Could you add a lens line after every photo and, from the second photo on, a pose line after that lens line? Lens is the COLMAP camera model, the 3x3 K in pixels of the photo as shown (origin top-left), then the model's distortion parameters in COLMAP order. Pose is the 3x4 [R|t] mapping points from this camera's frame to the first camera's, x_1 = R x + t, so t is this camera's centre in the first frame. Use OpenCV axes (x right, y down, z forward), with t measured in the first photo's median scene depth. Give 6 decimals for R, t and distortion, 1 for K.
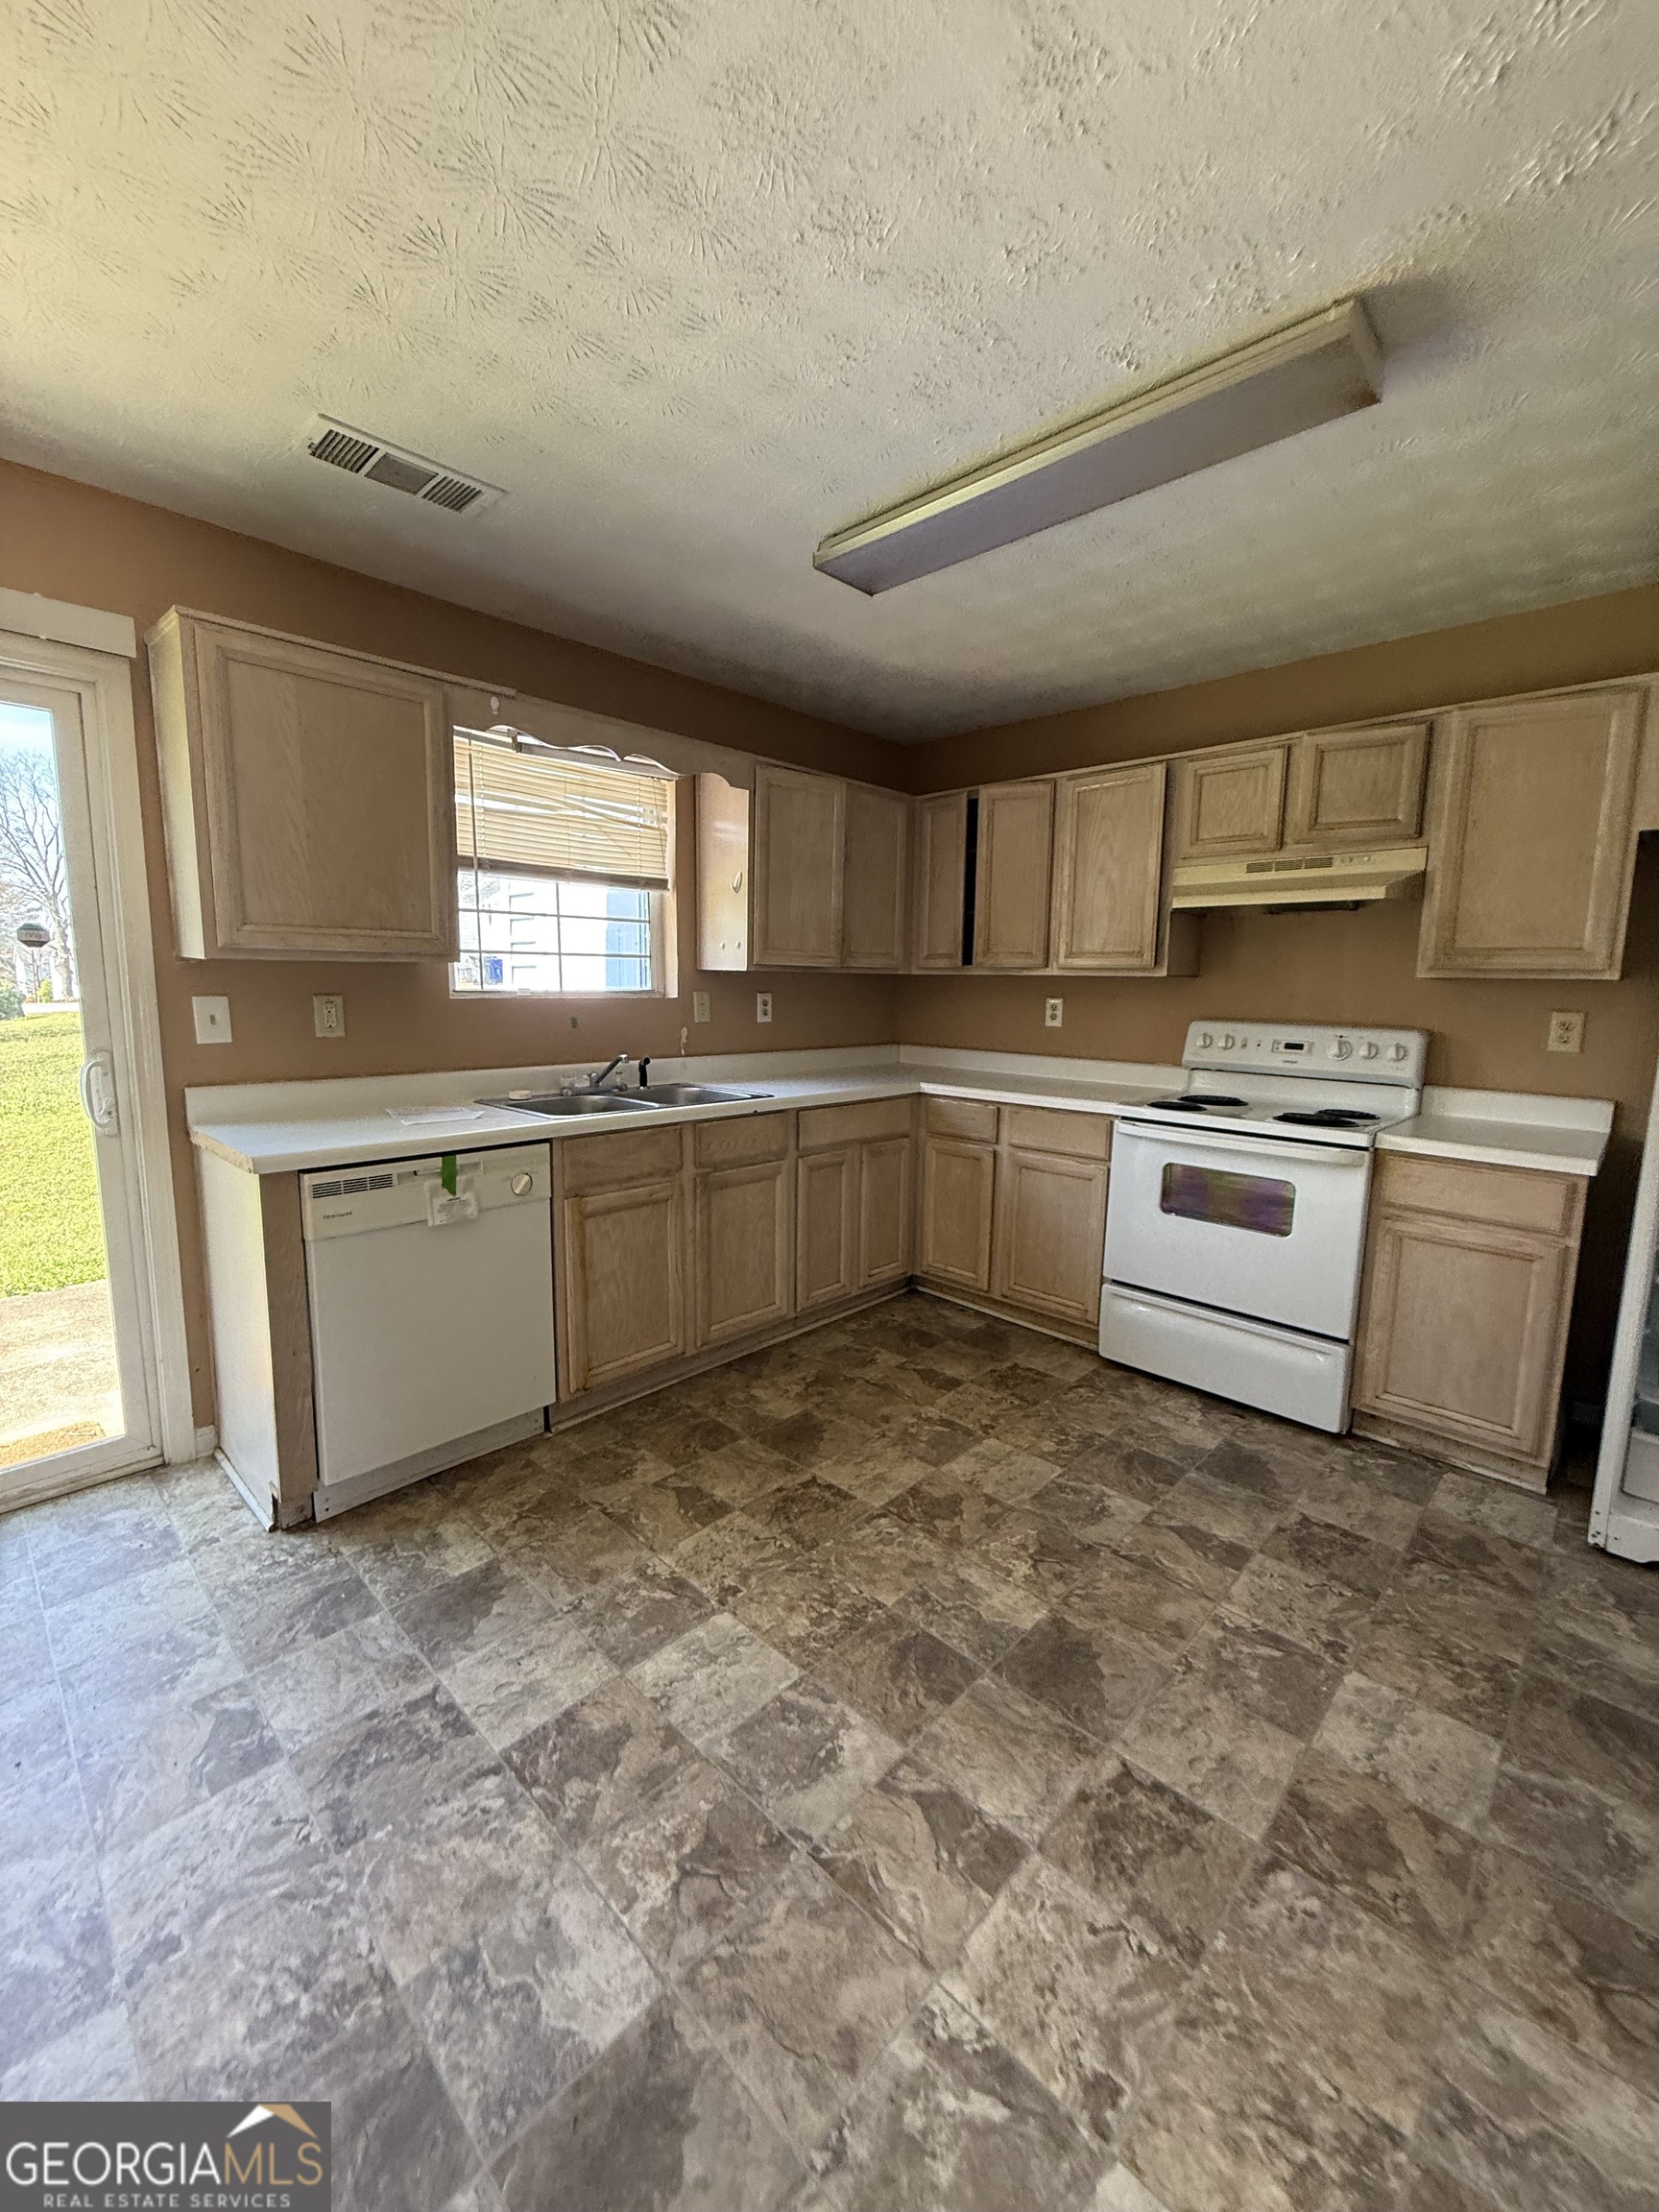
lens RADIAL K [[874.0, 0, 829.7], [0, 874.0, 1097.3], [0, 0, 1]] dist [0.000415, -0.000266]
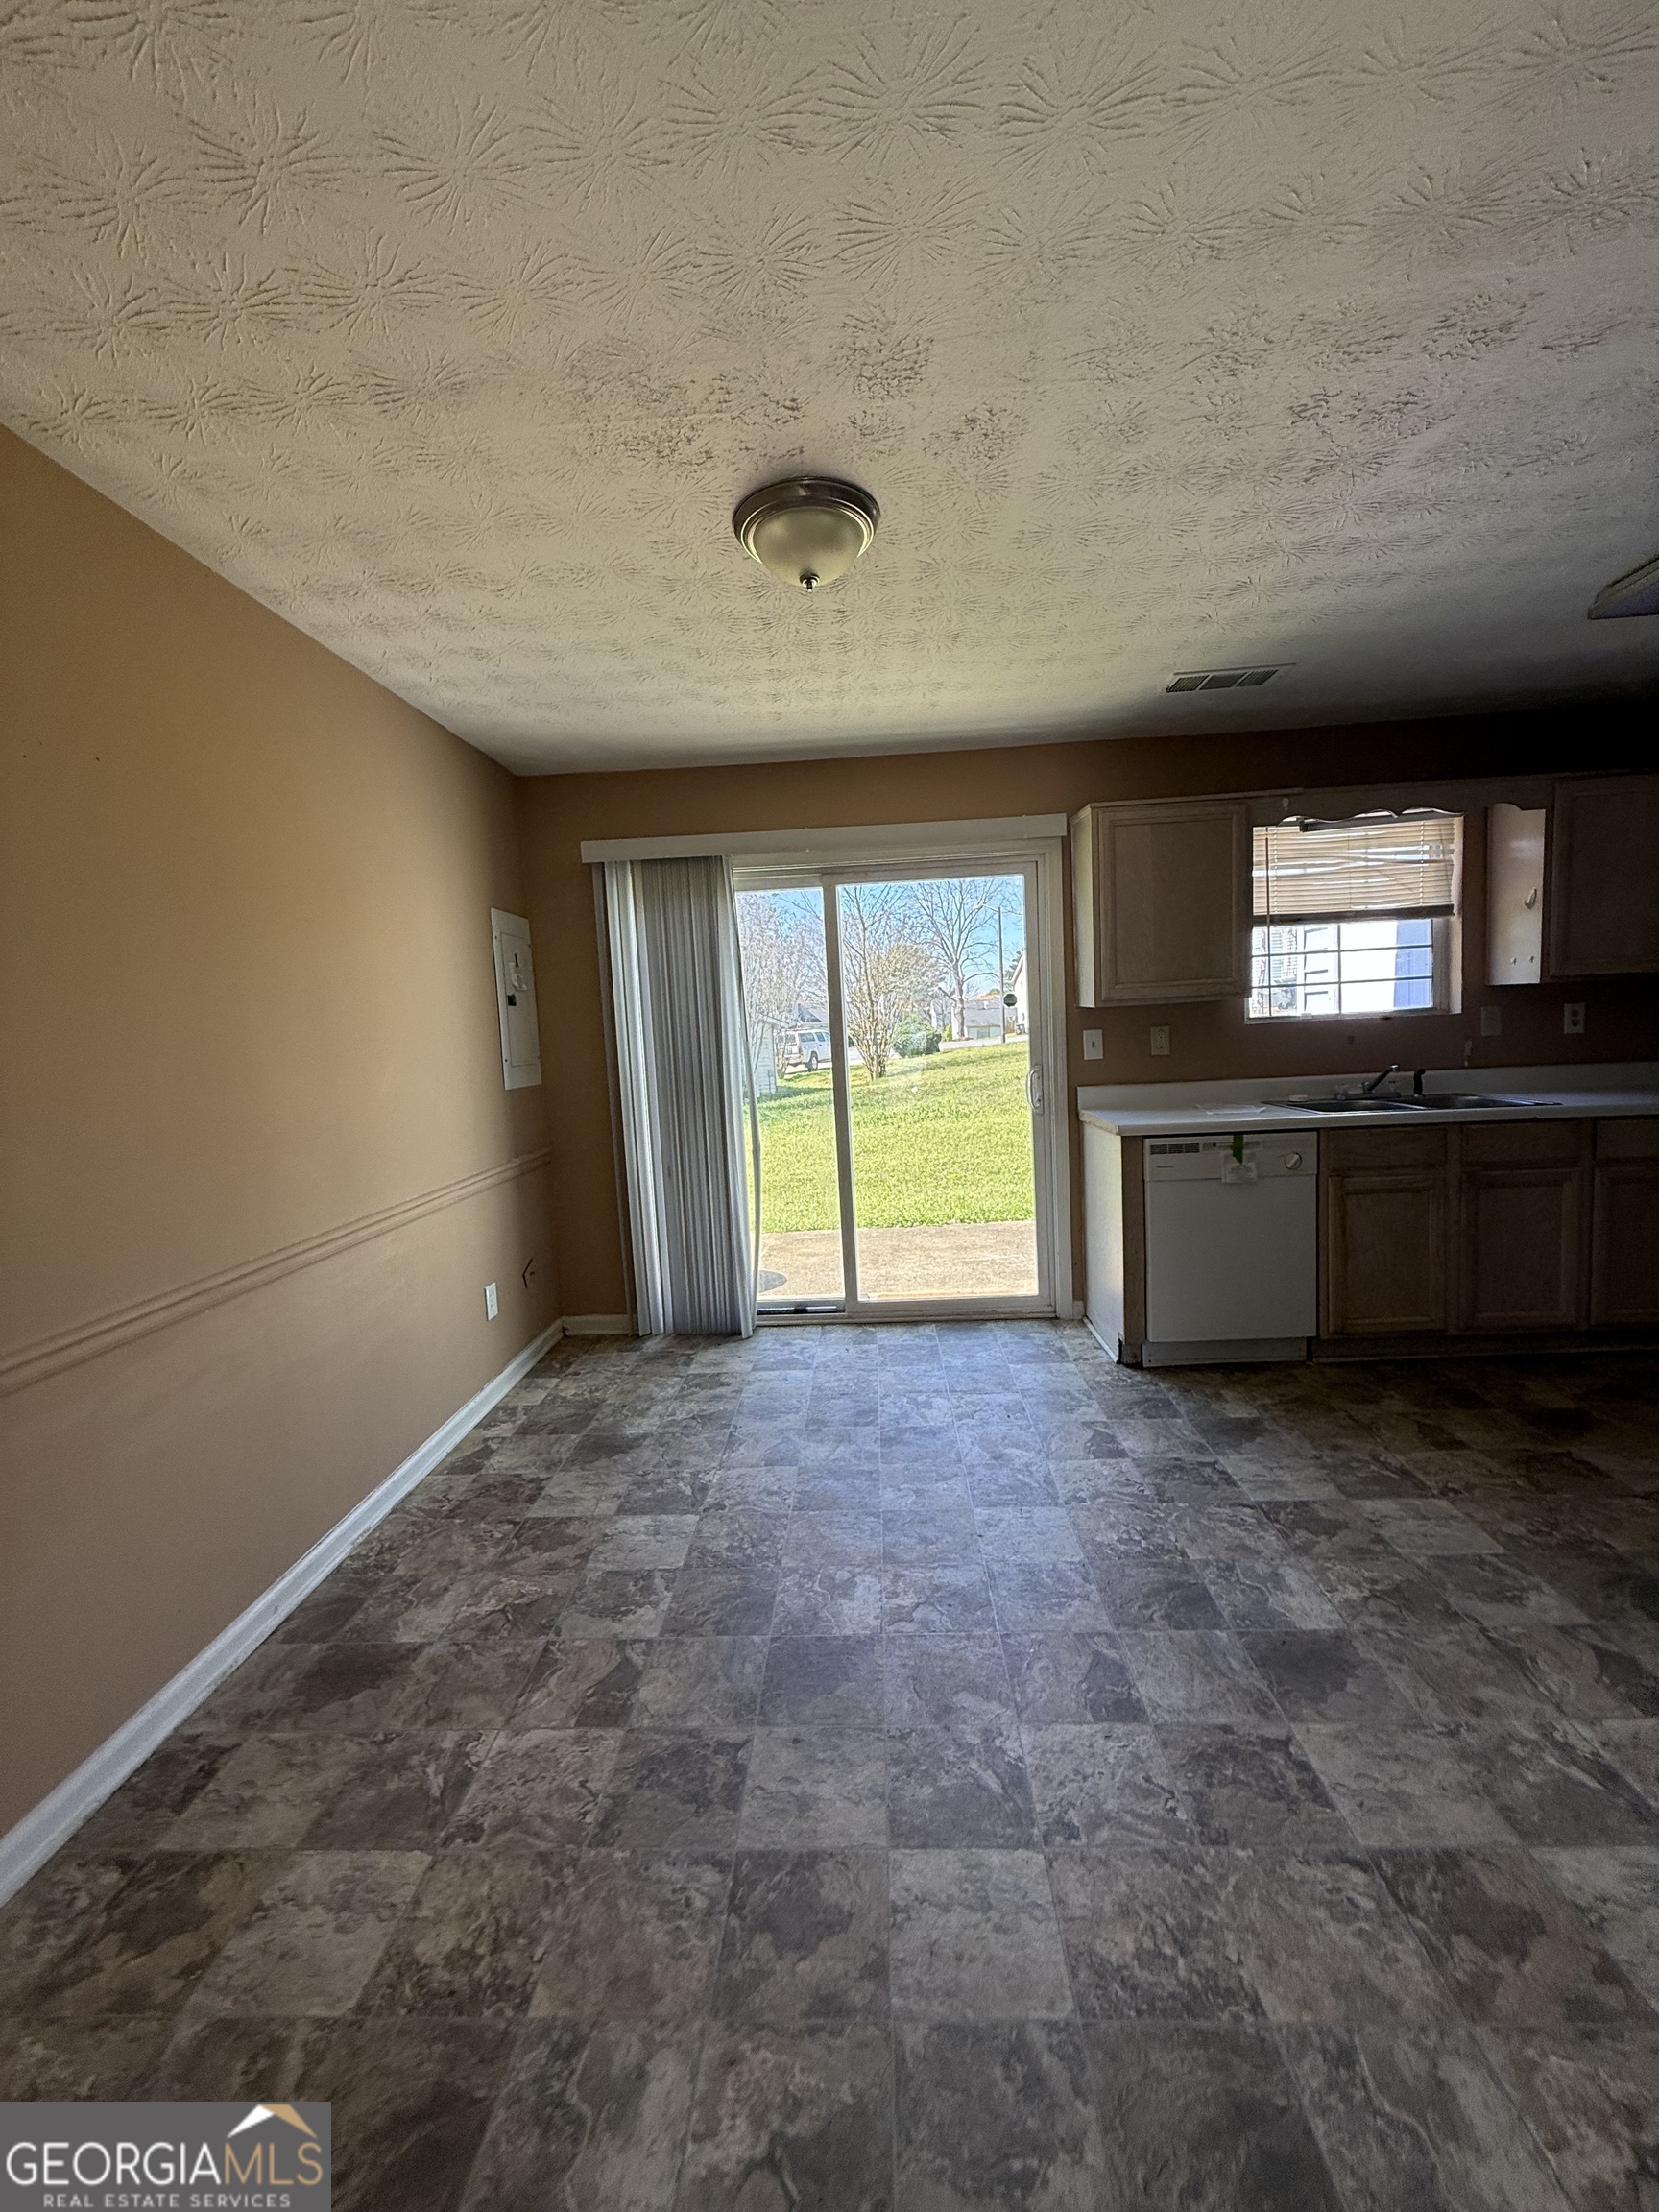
lens RADIAL K [[877.5, 0, 829.5], [0, 877.5, 1106.0], [0, 0, 1]] dist [-0.000445, 0.000152]
pose [[0.653961, 0.022274, -0.756201, 0.206121], [-0.037740, 0.999282, -0.003204, 0.049179], [0.755587, 0.030634, 0.654332, -0.434332]]
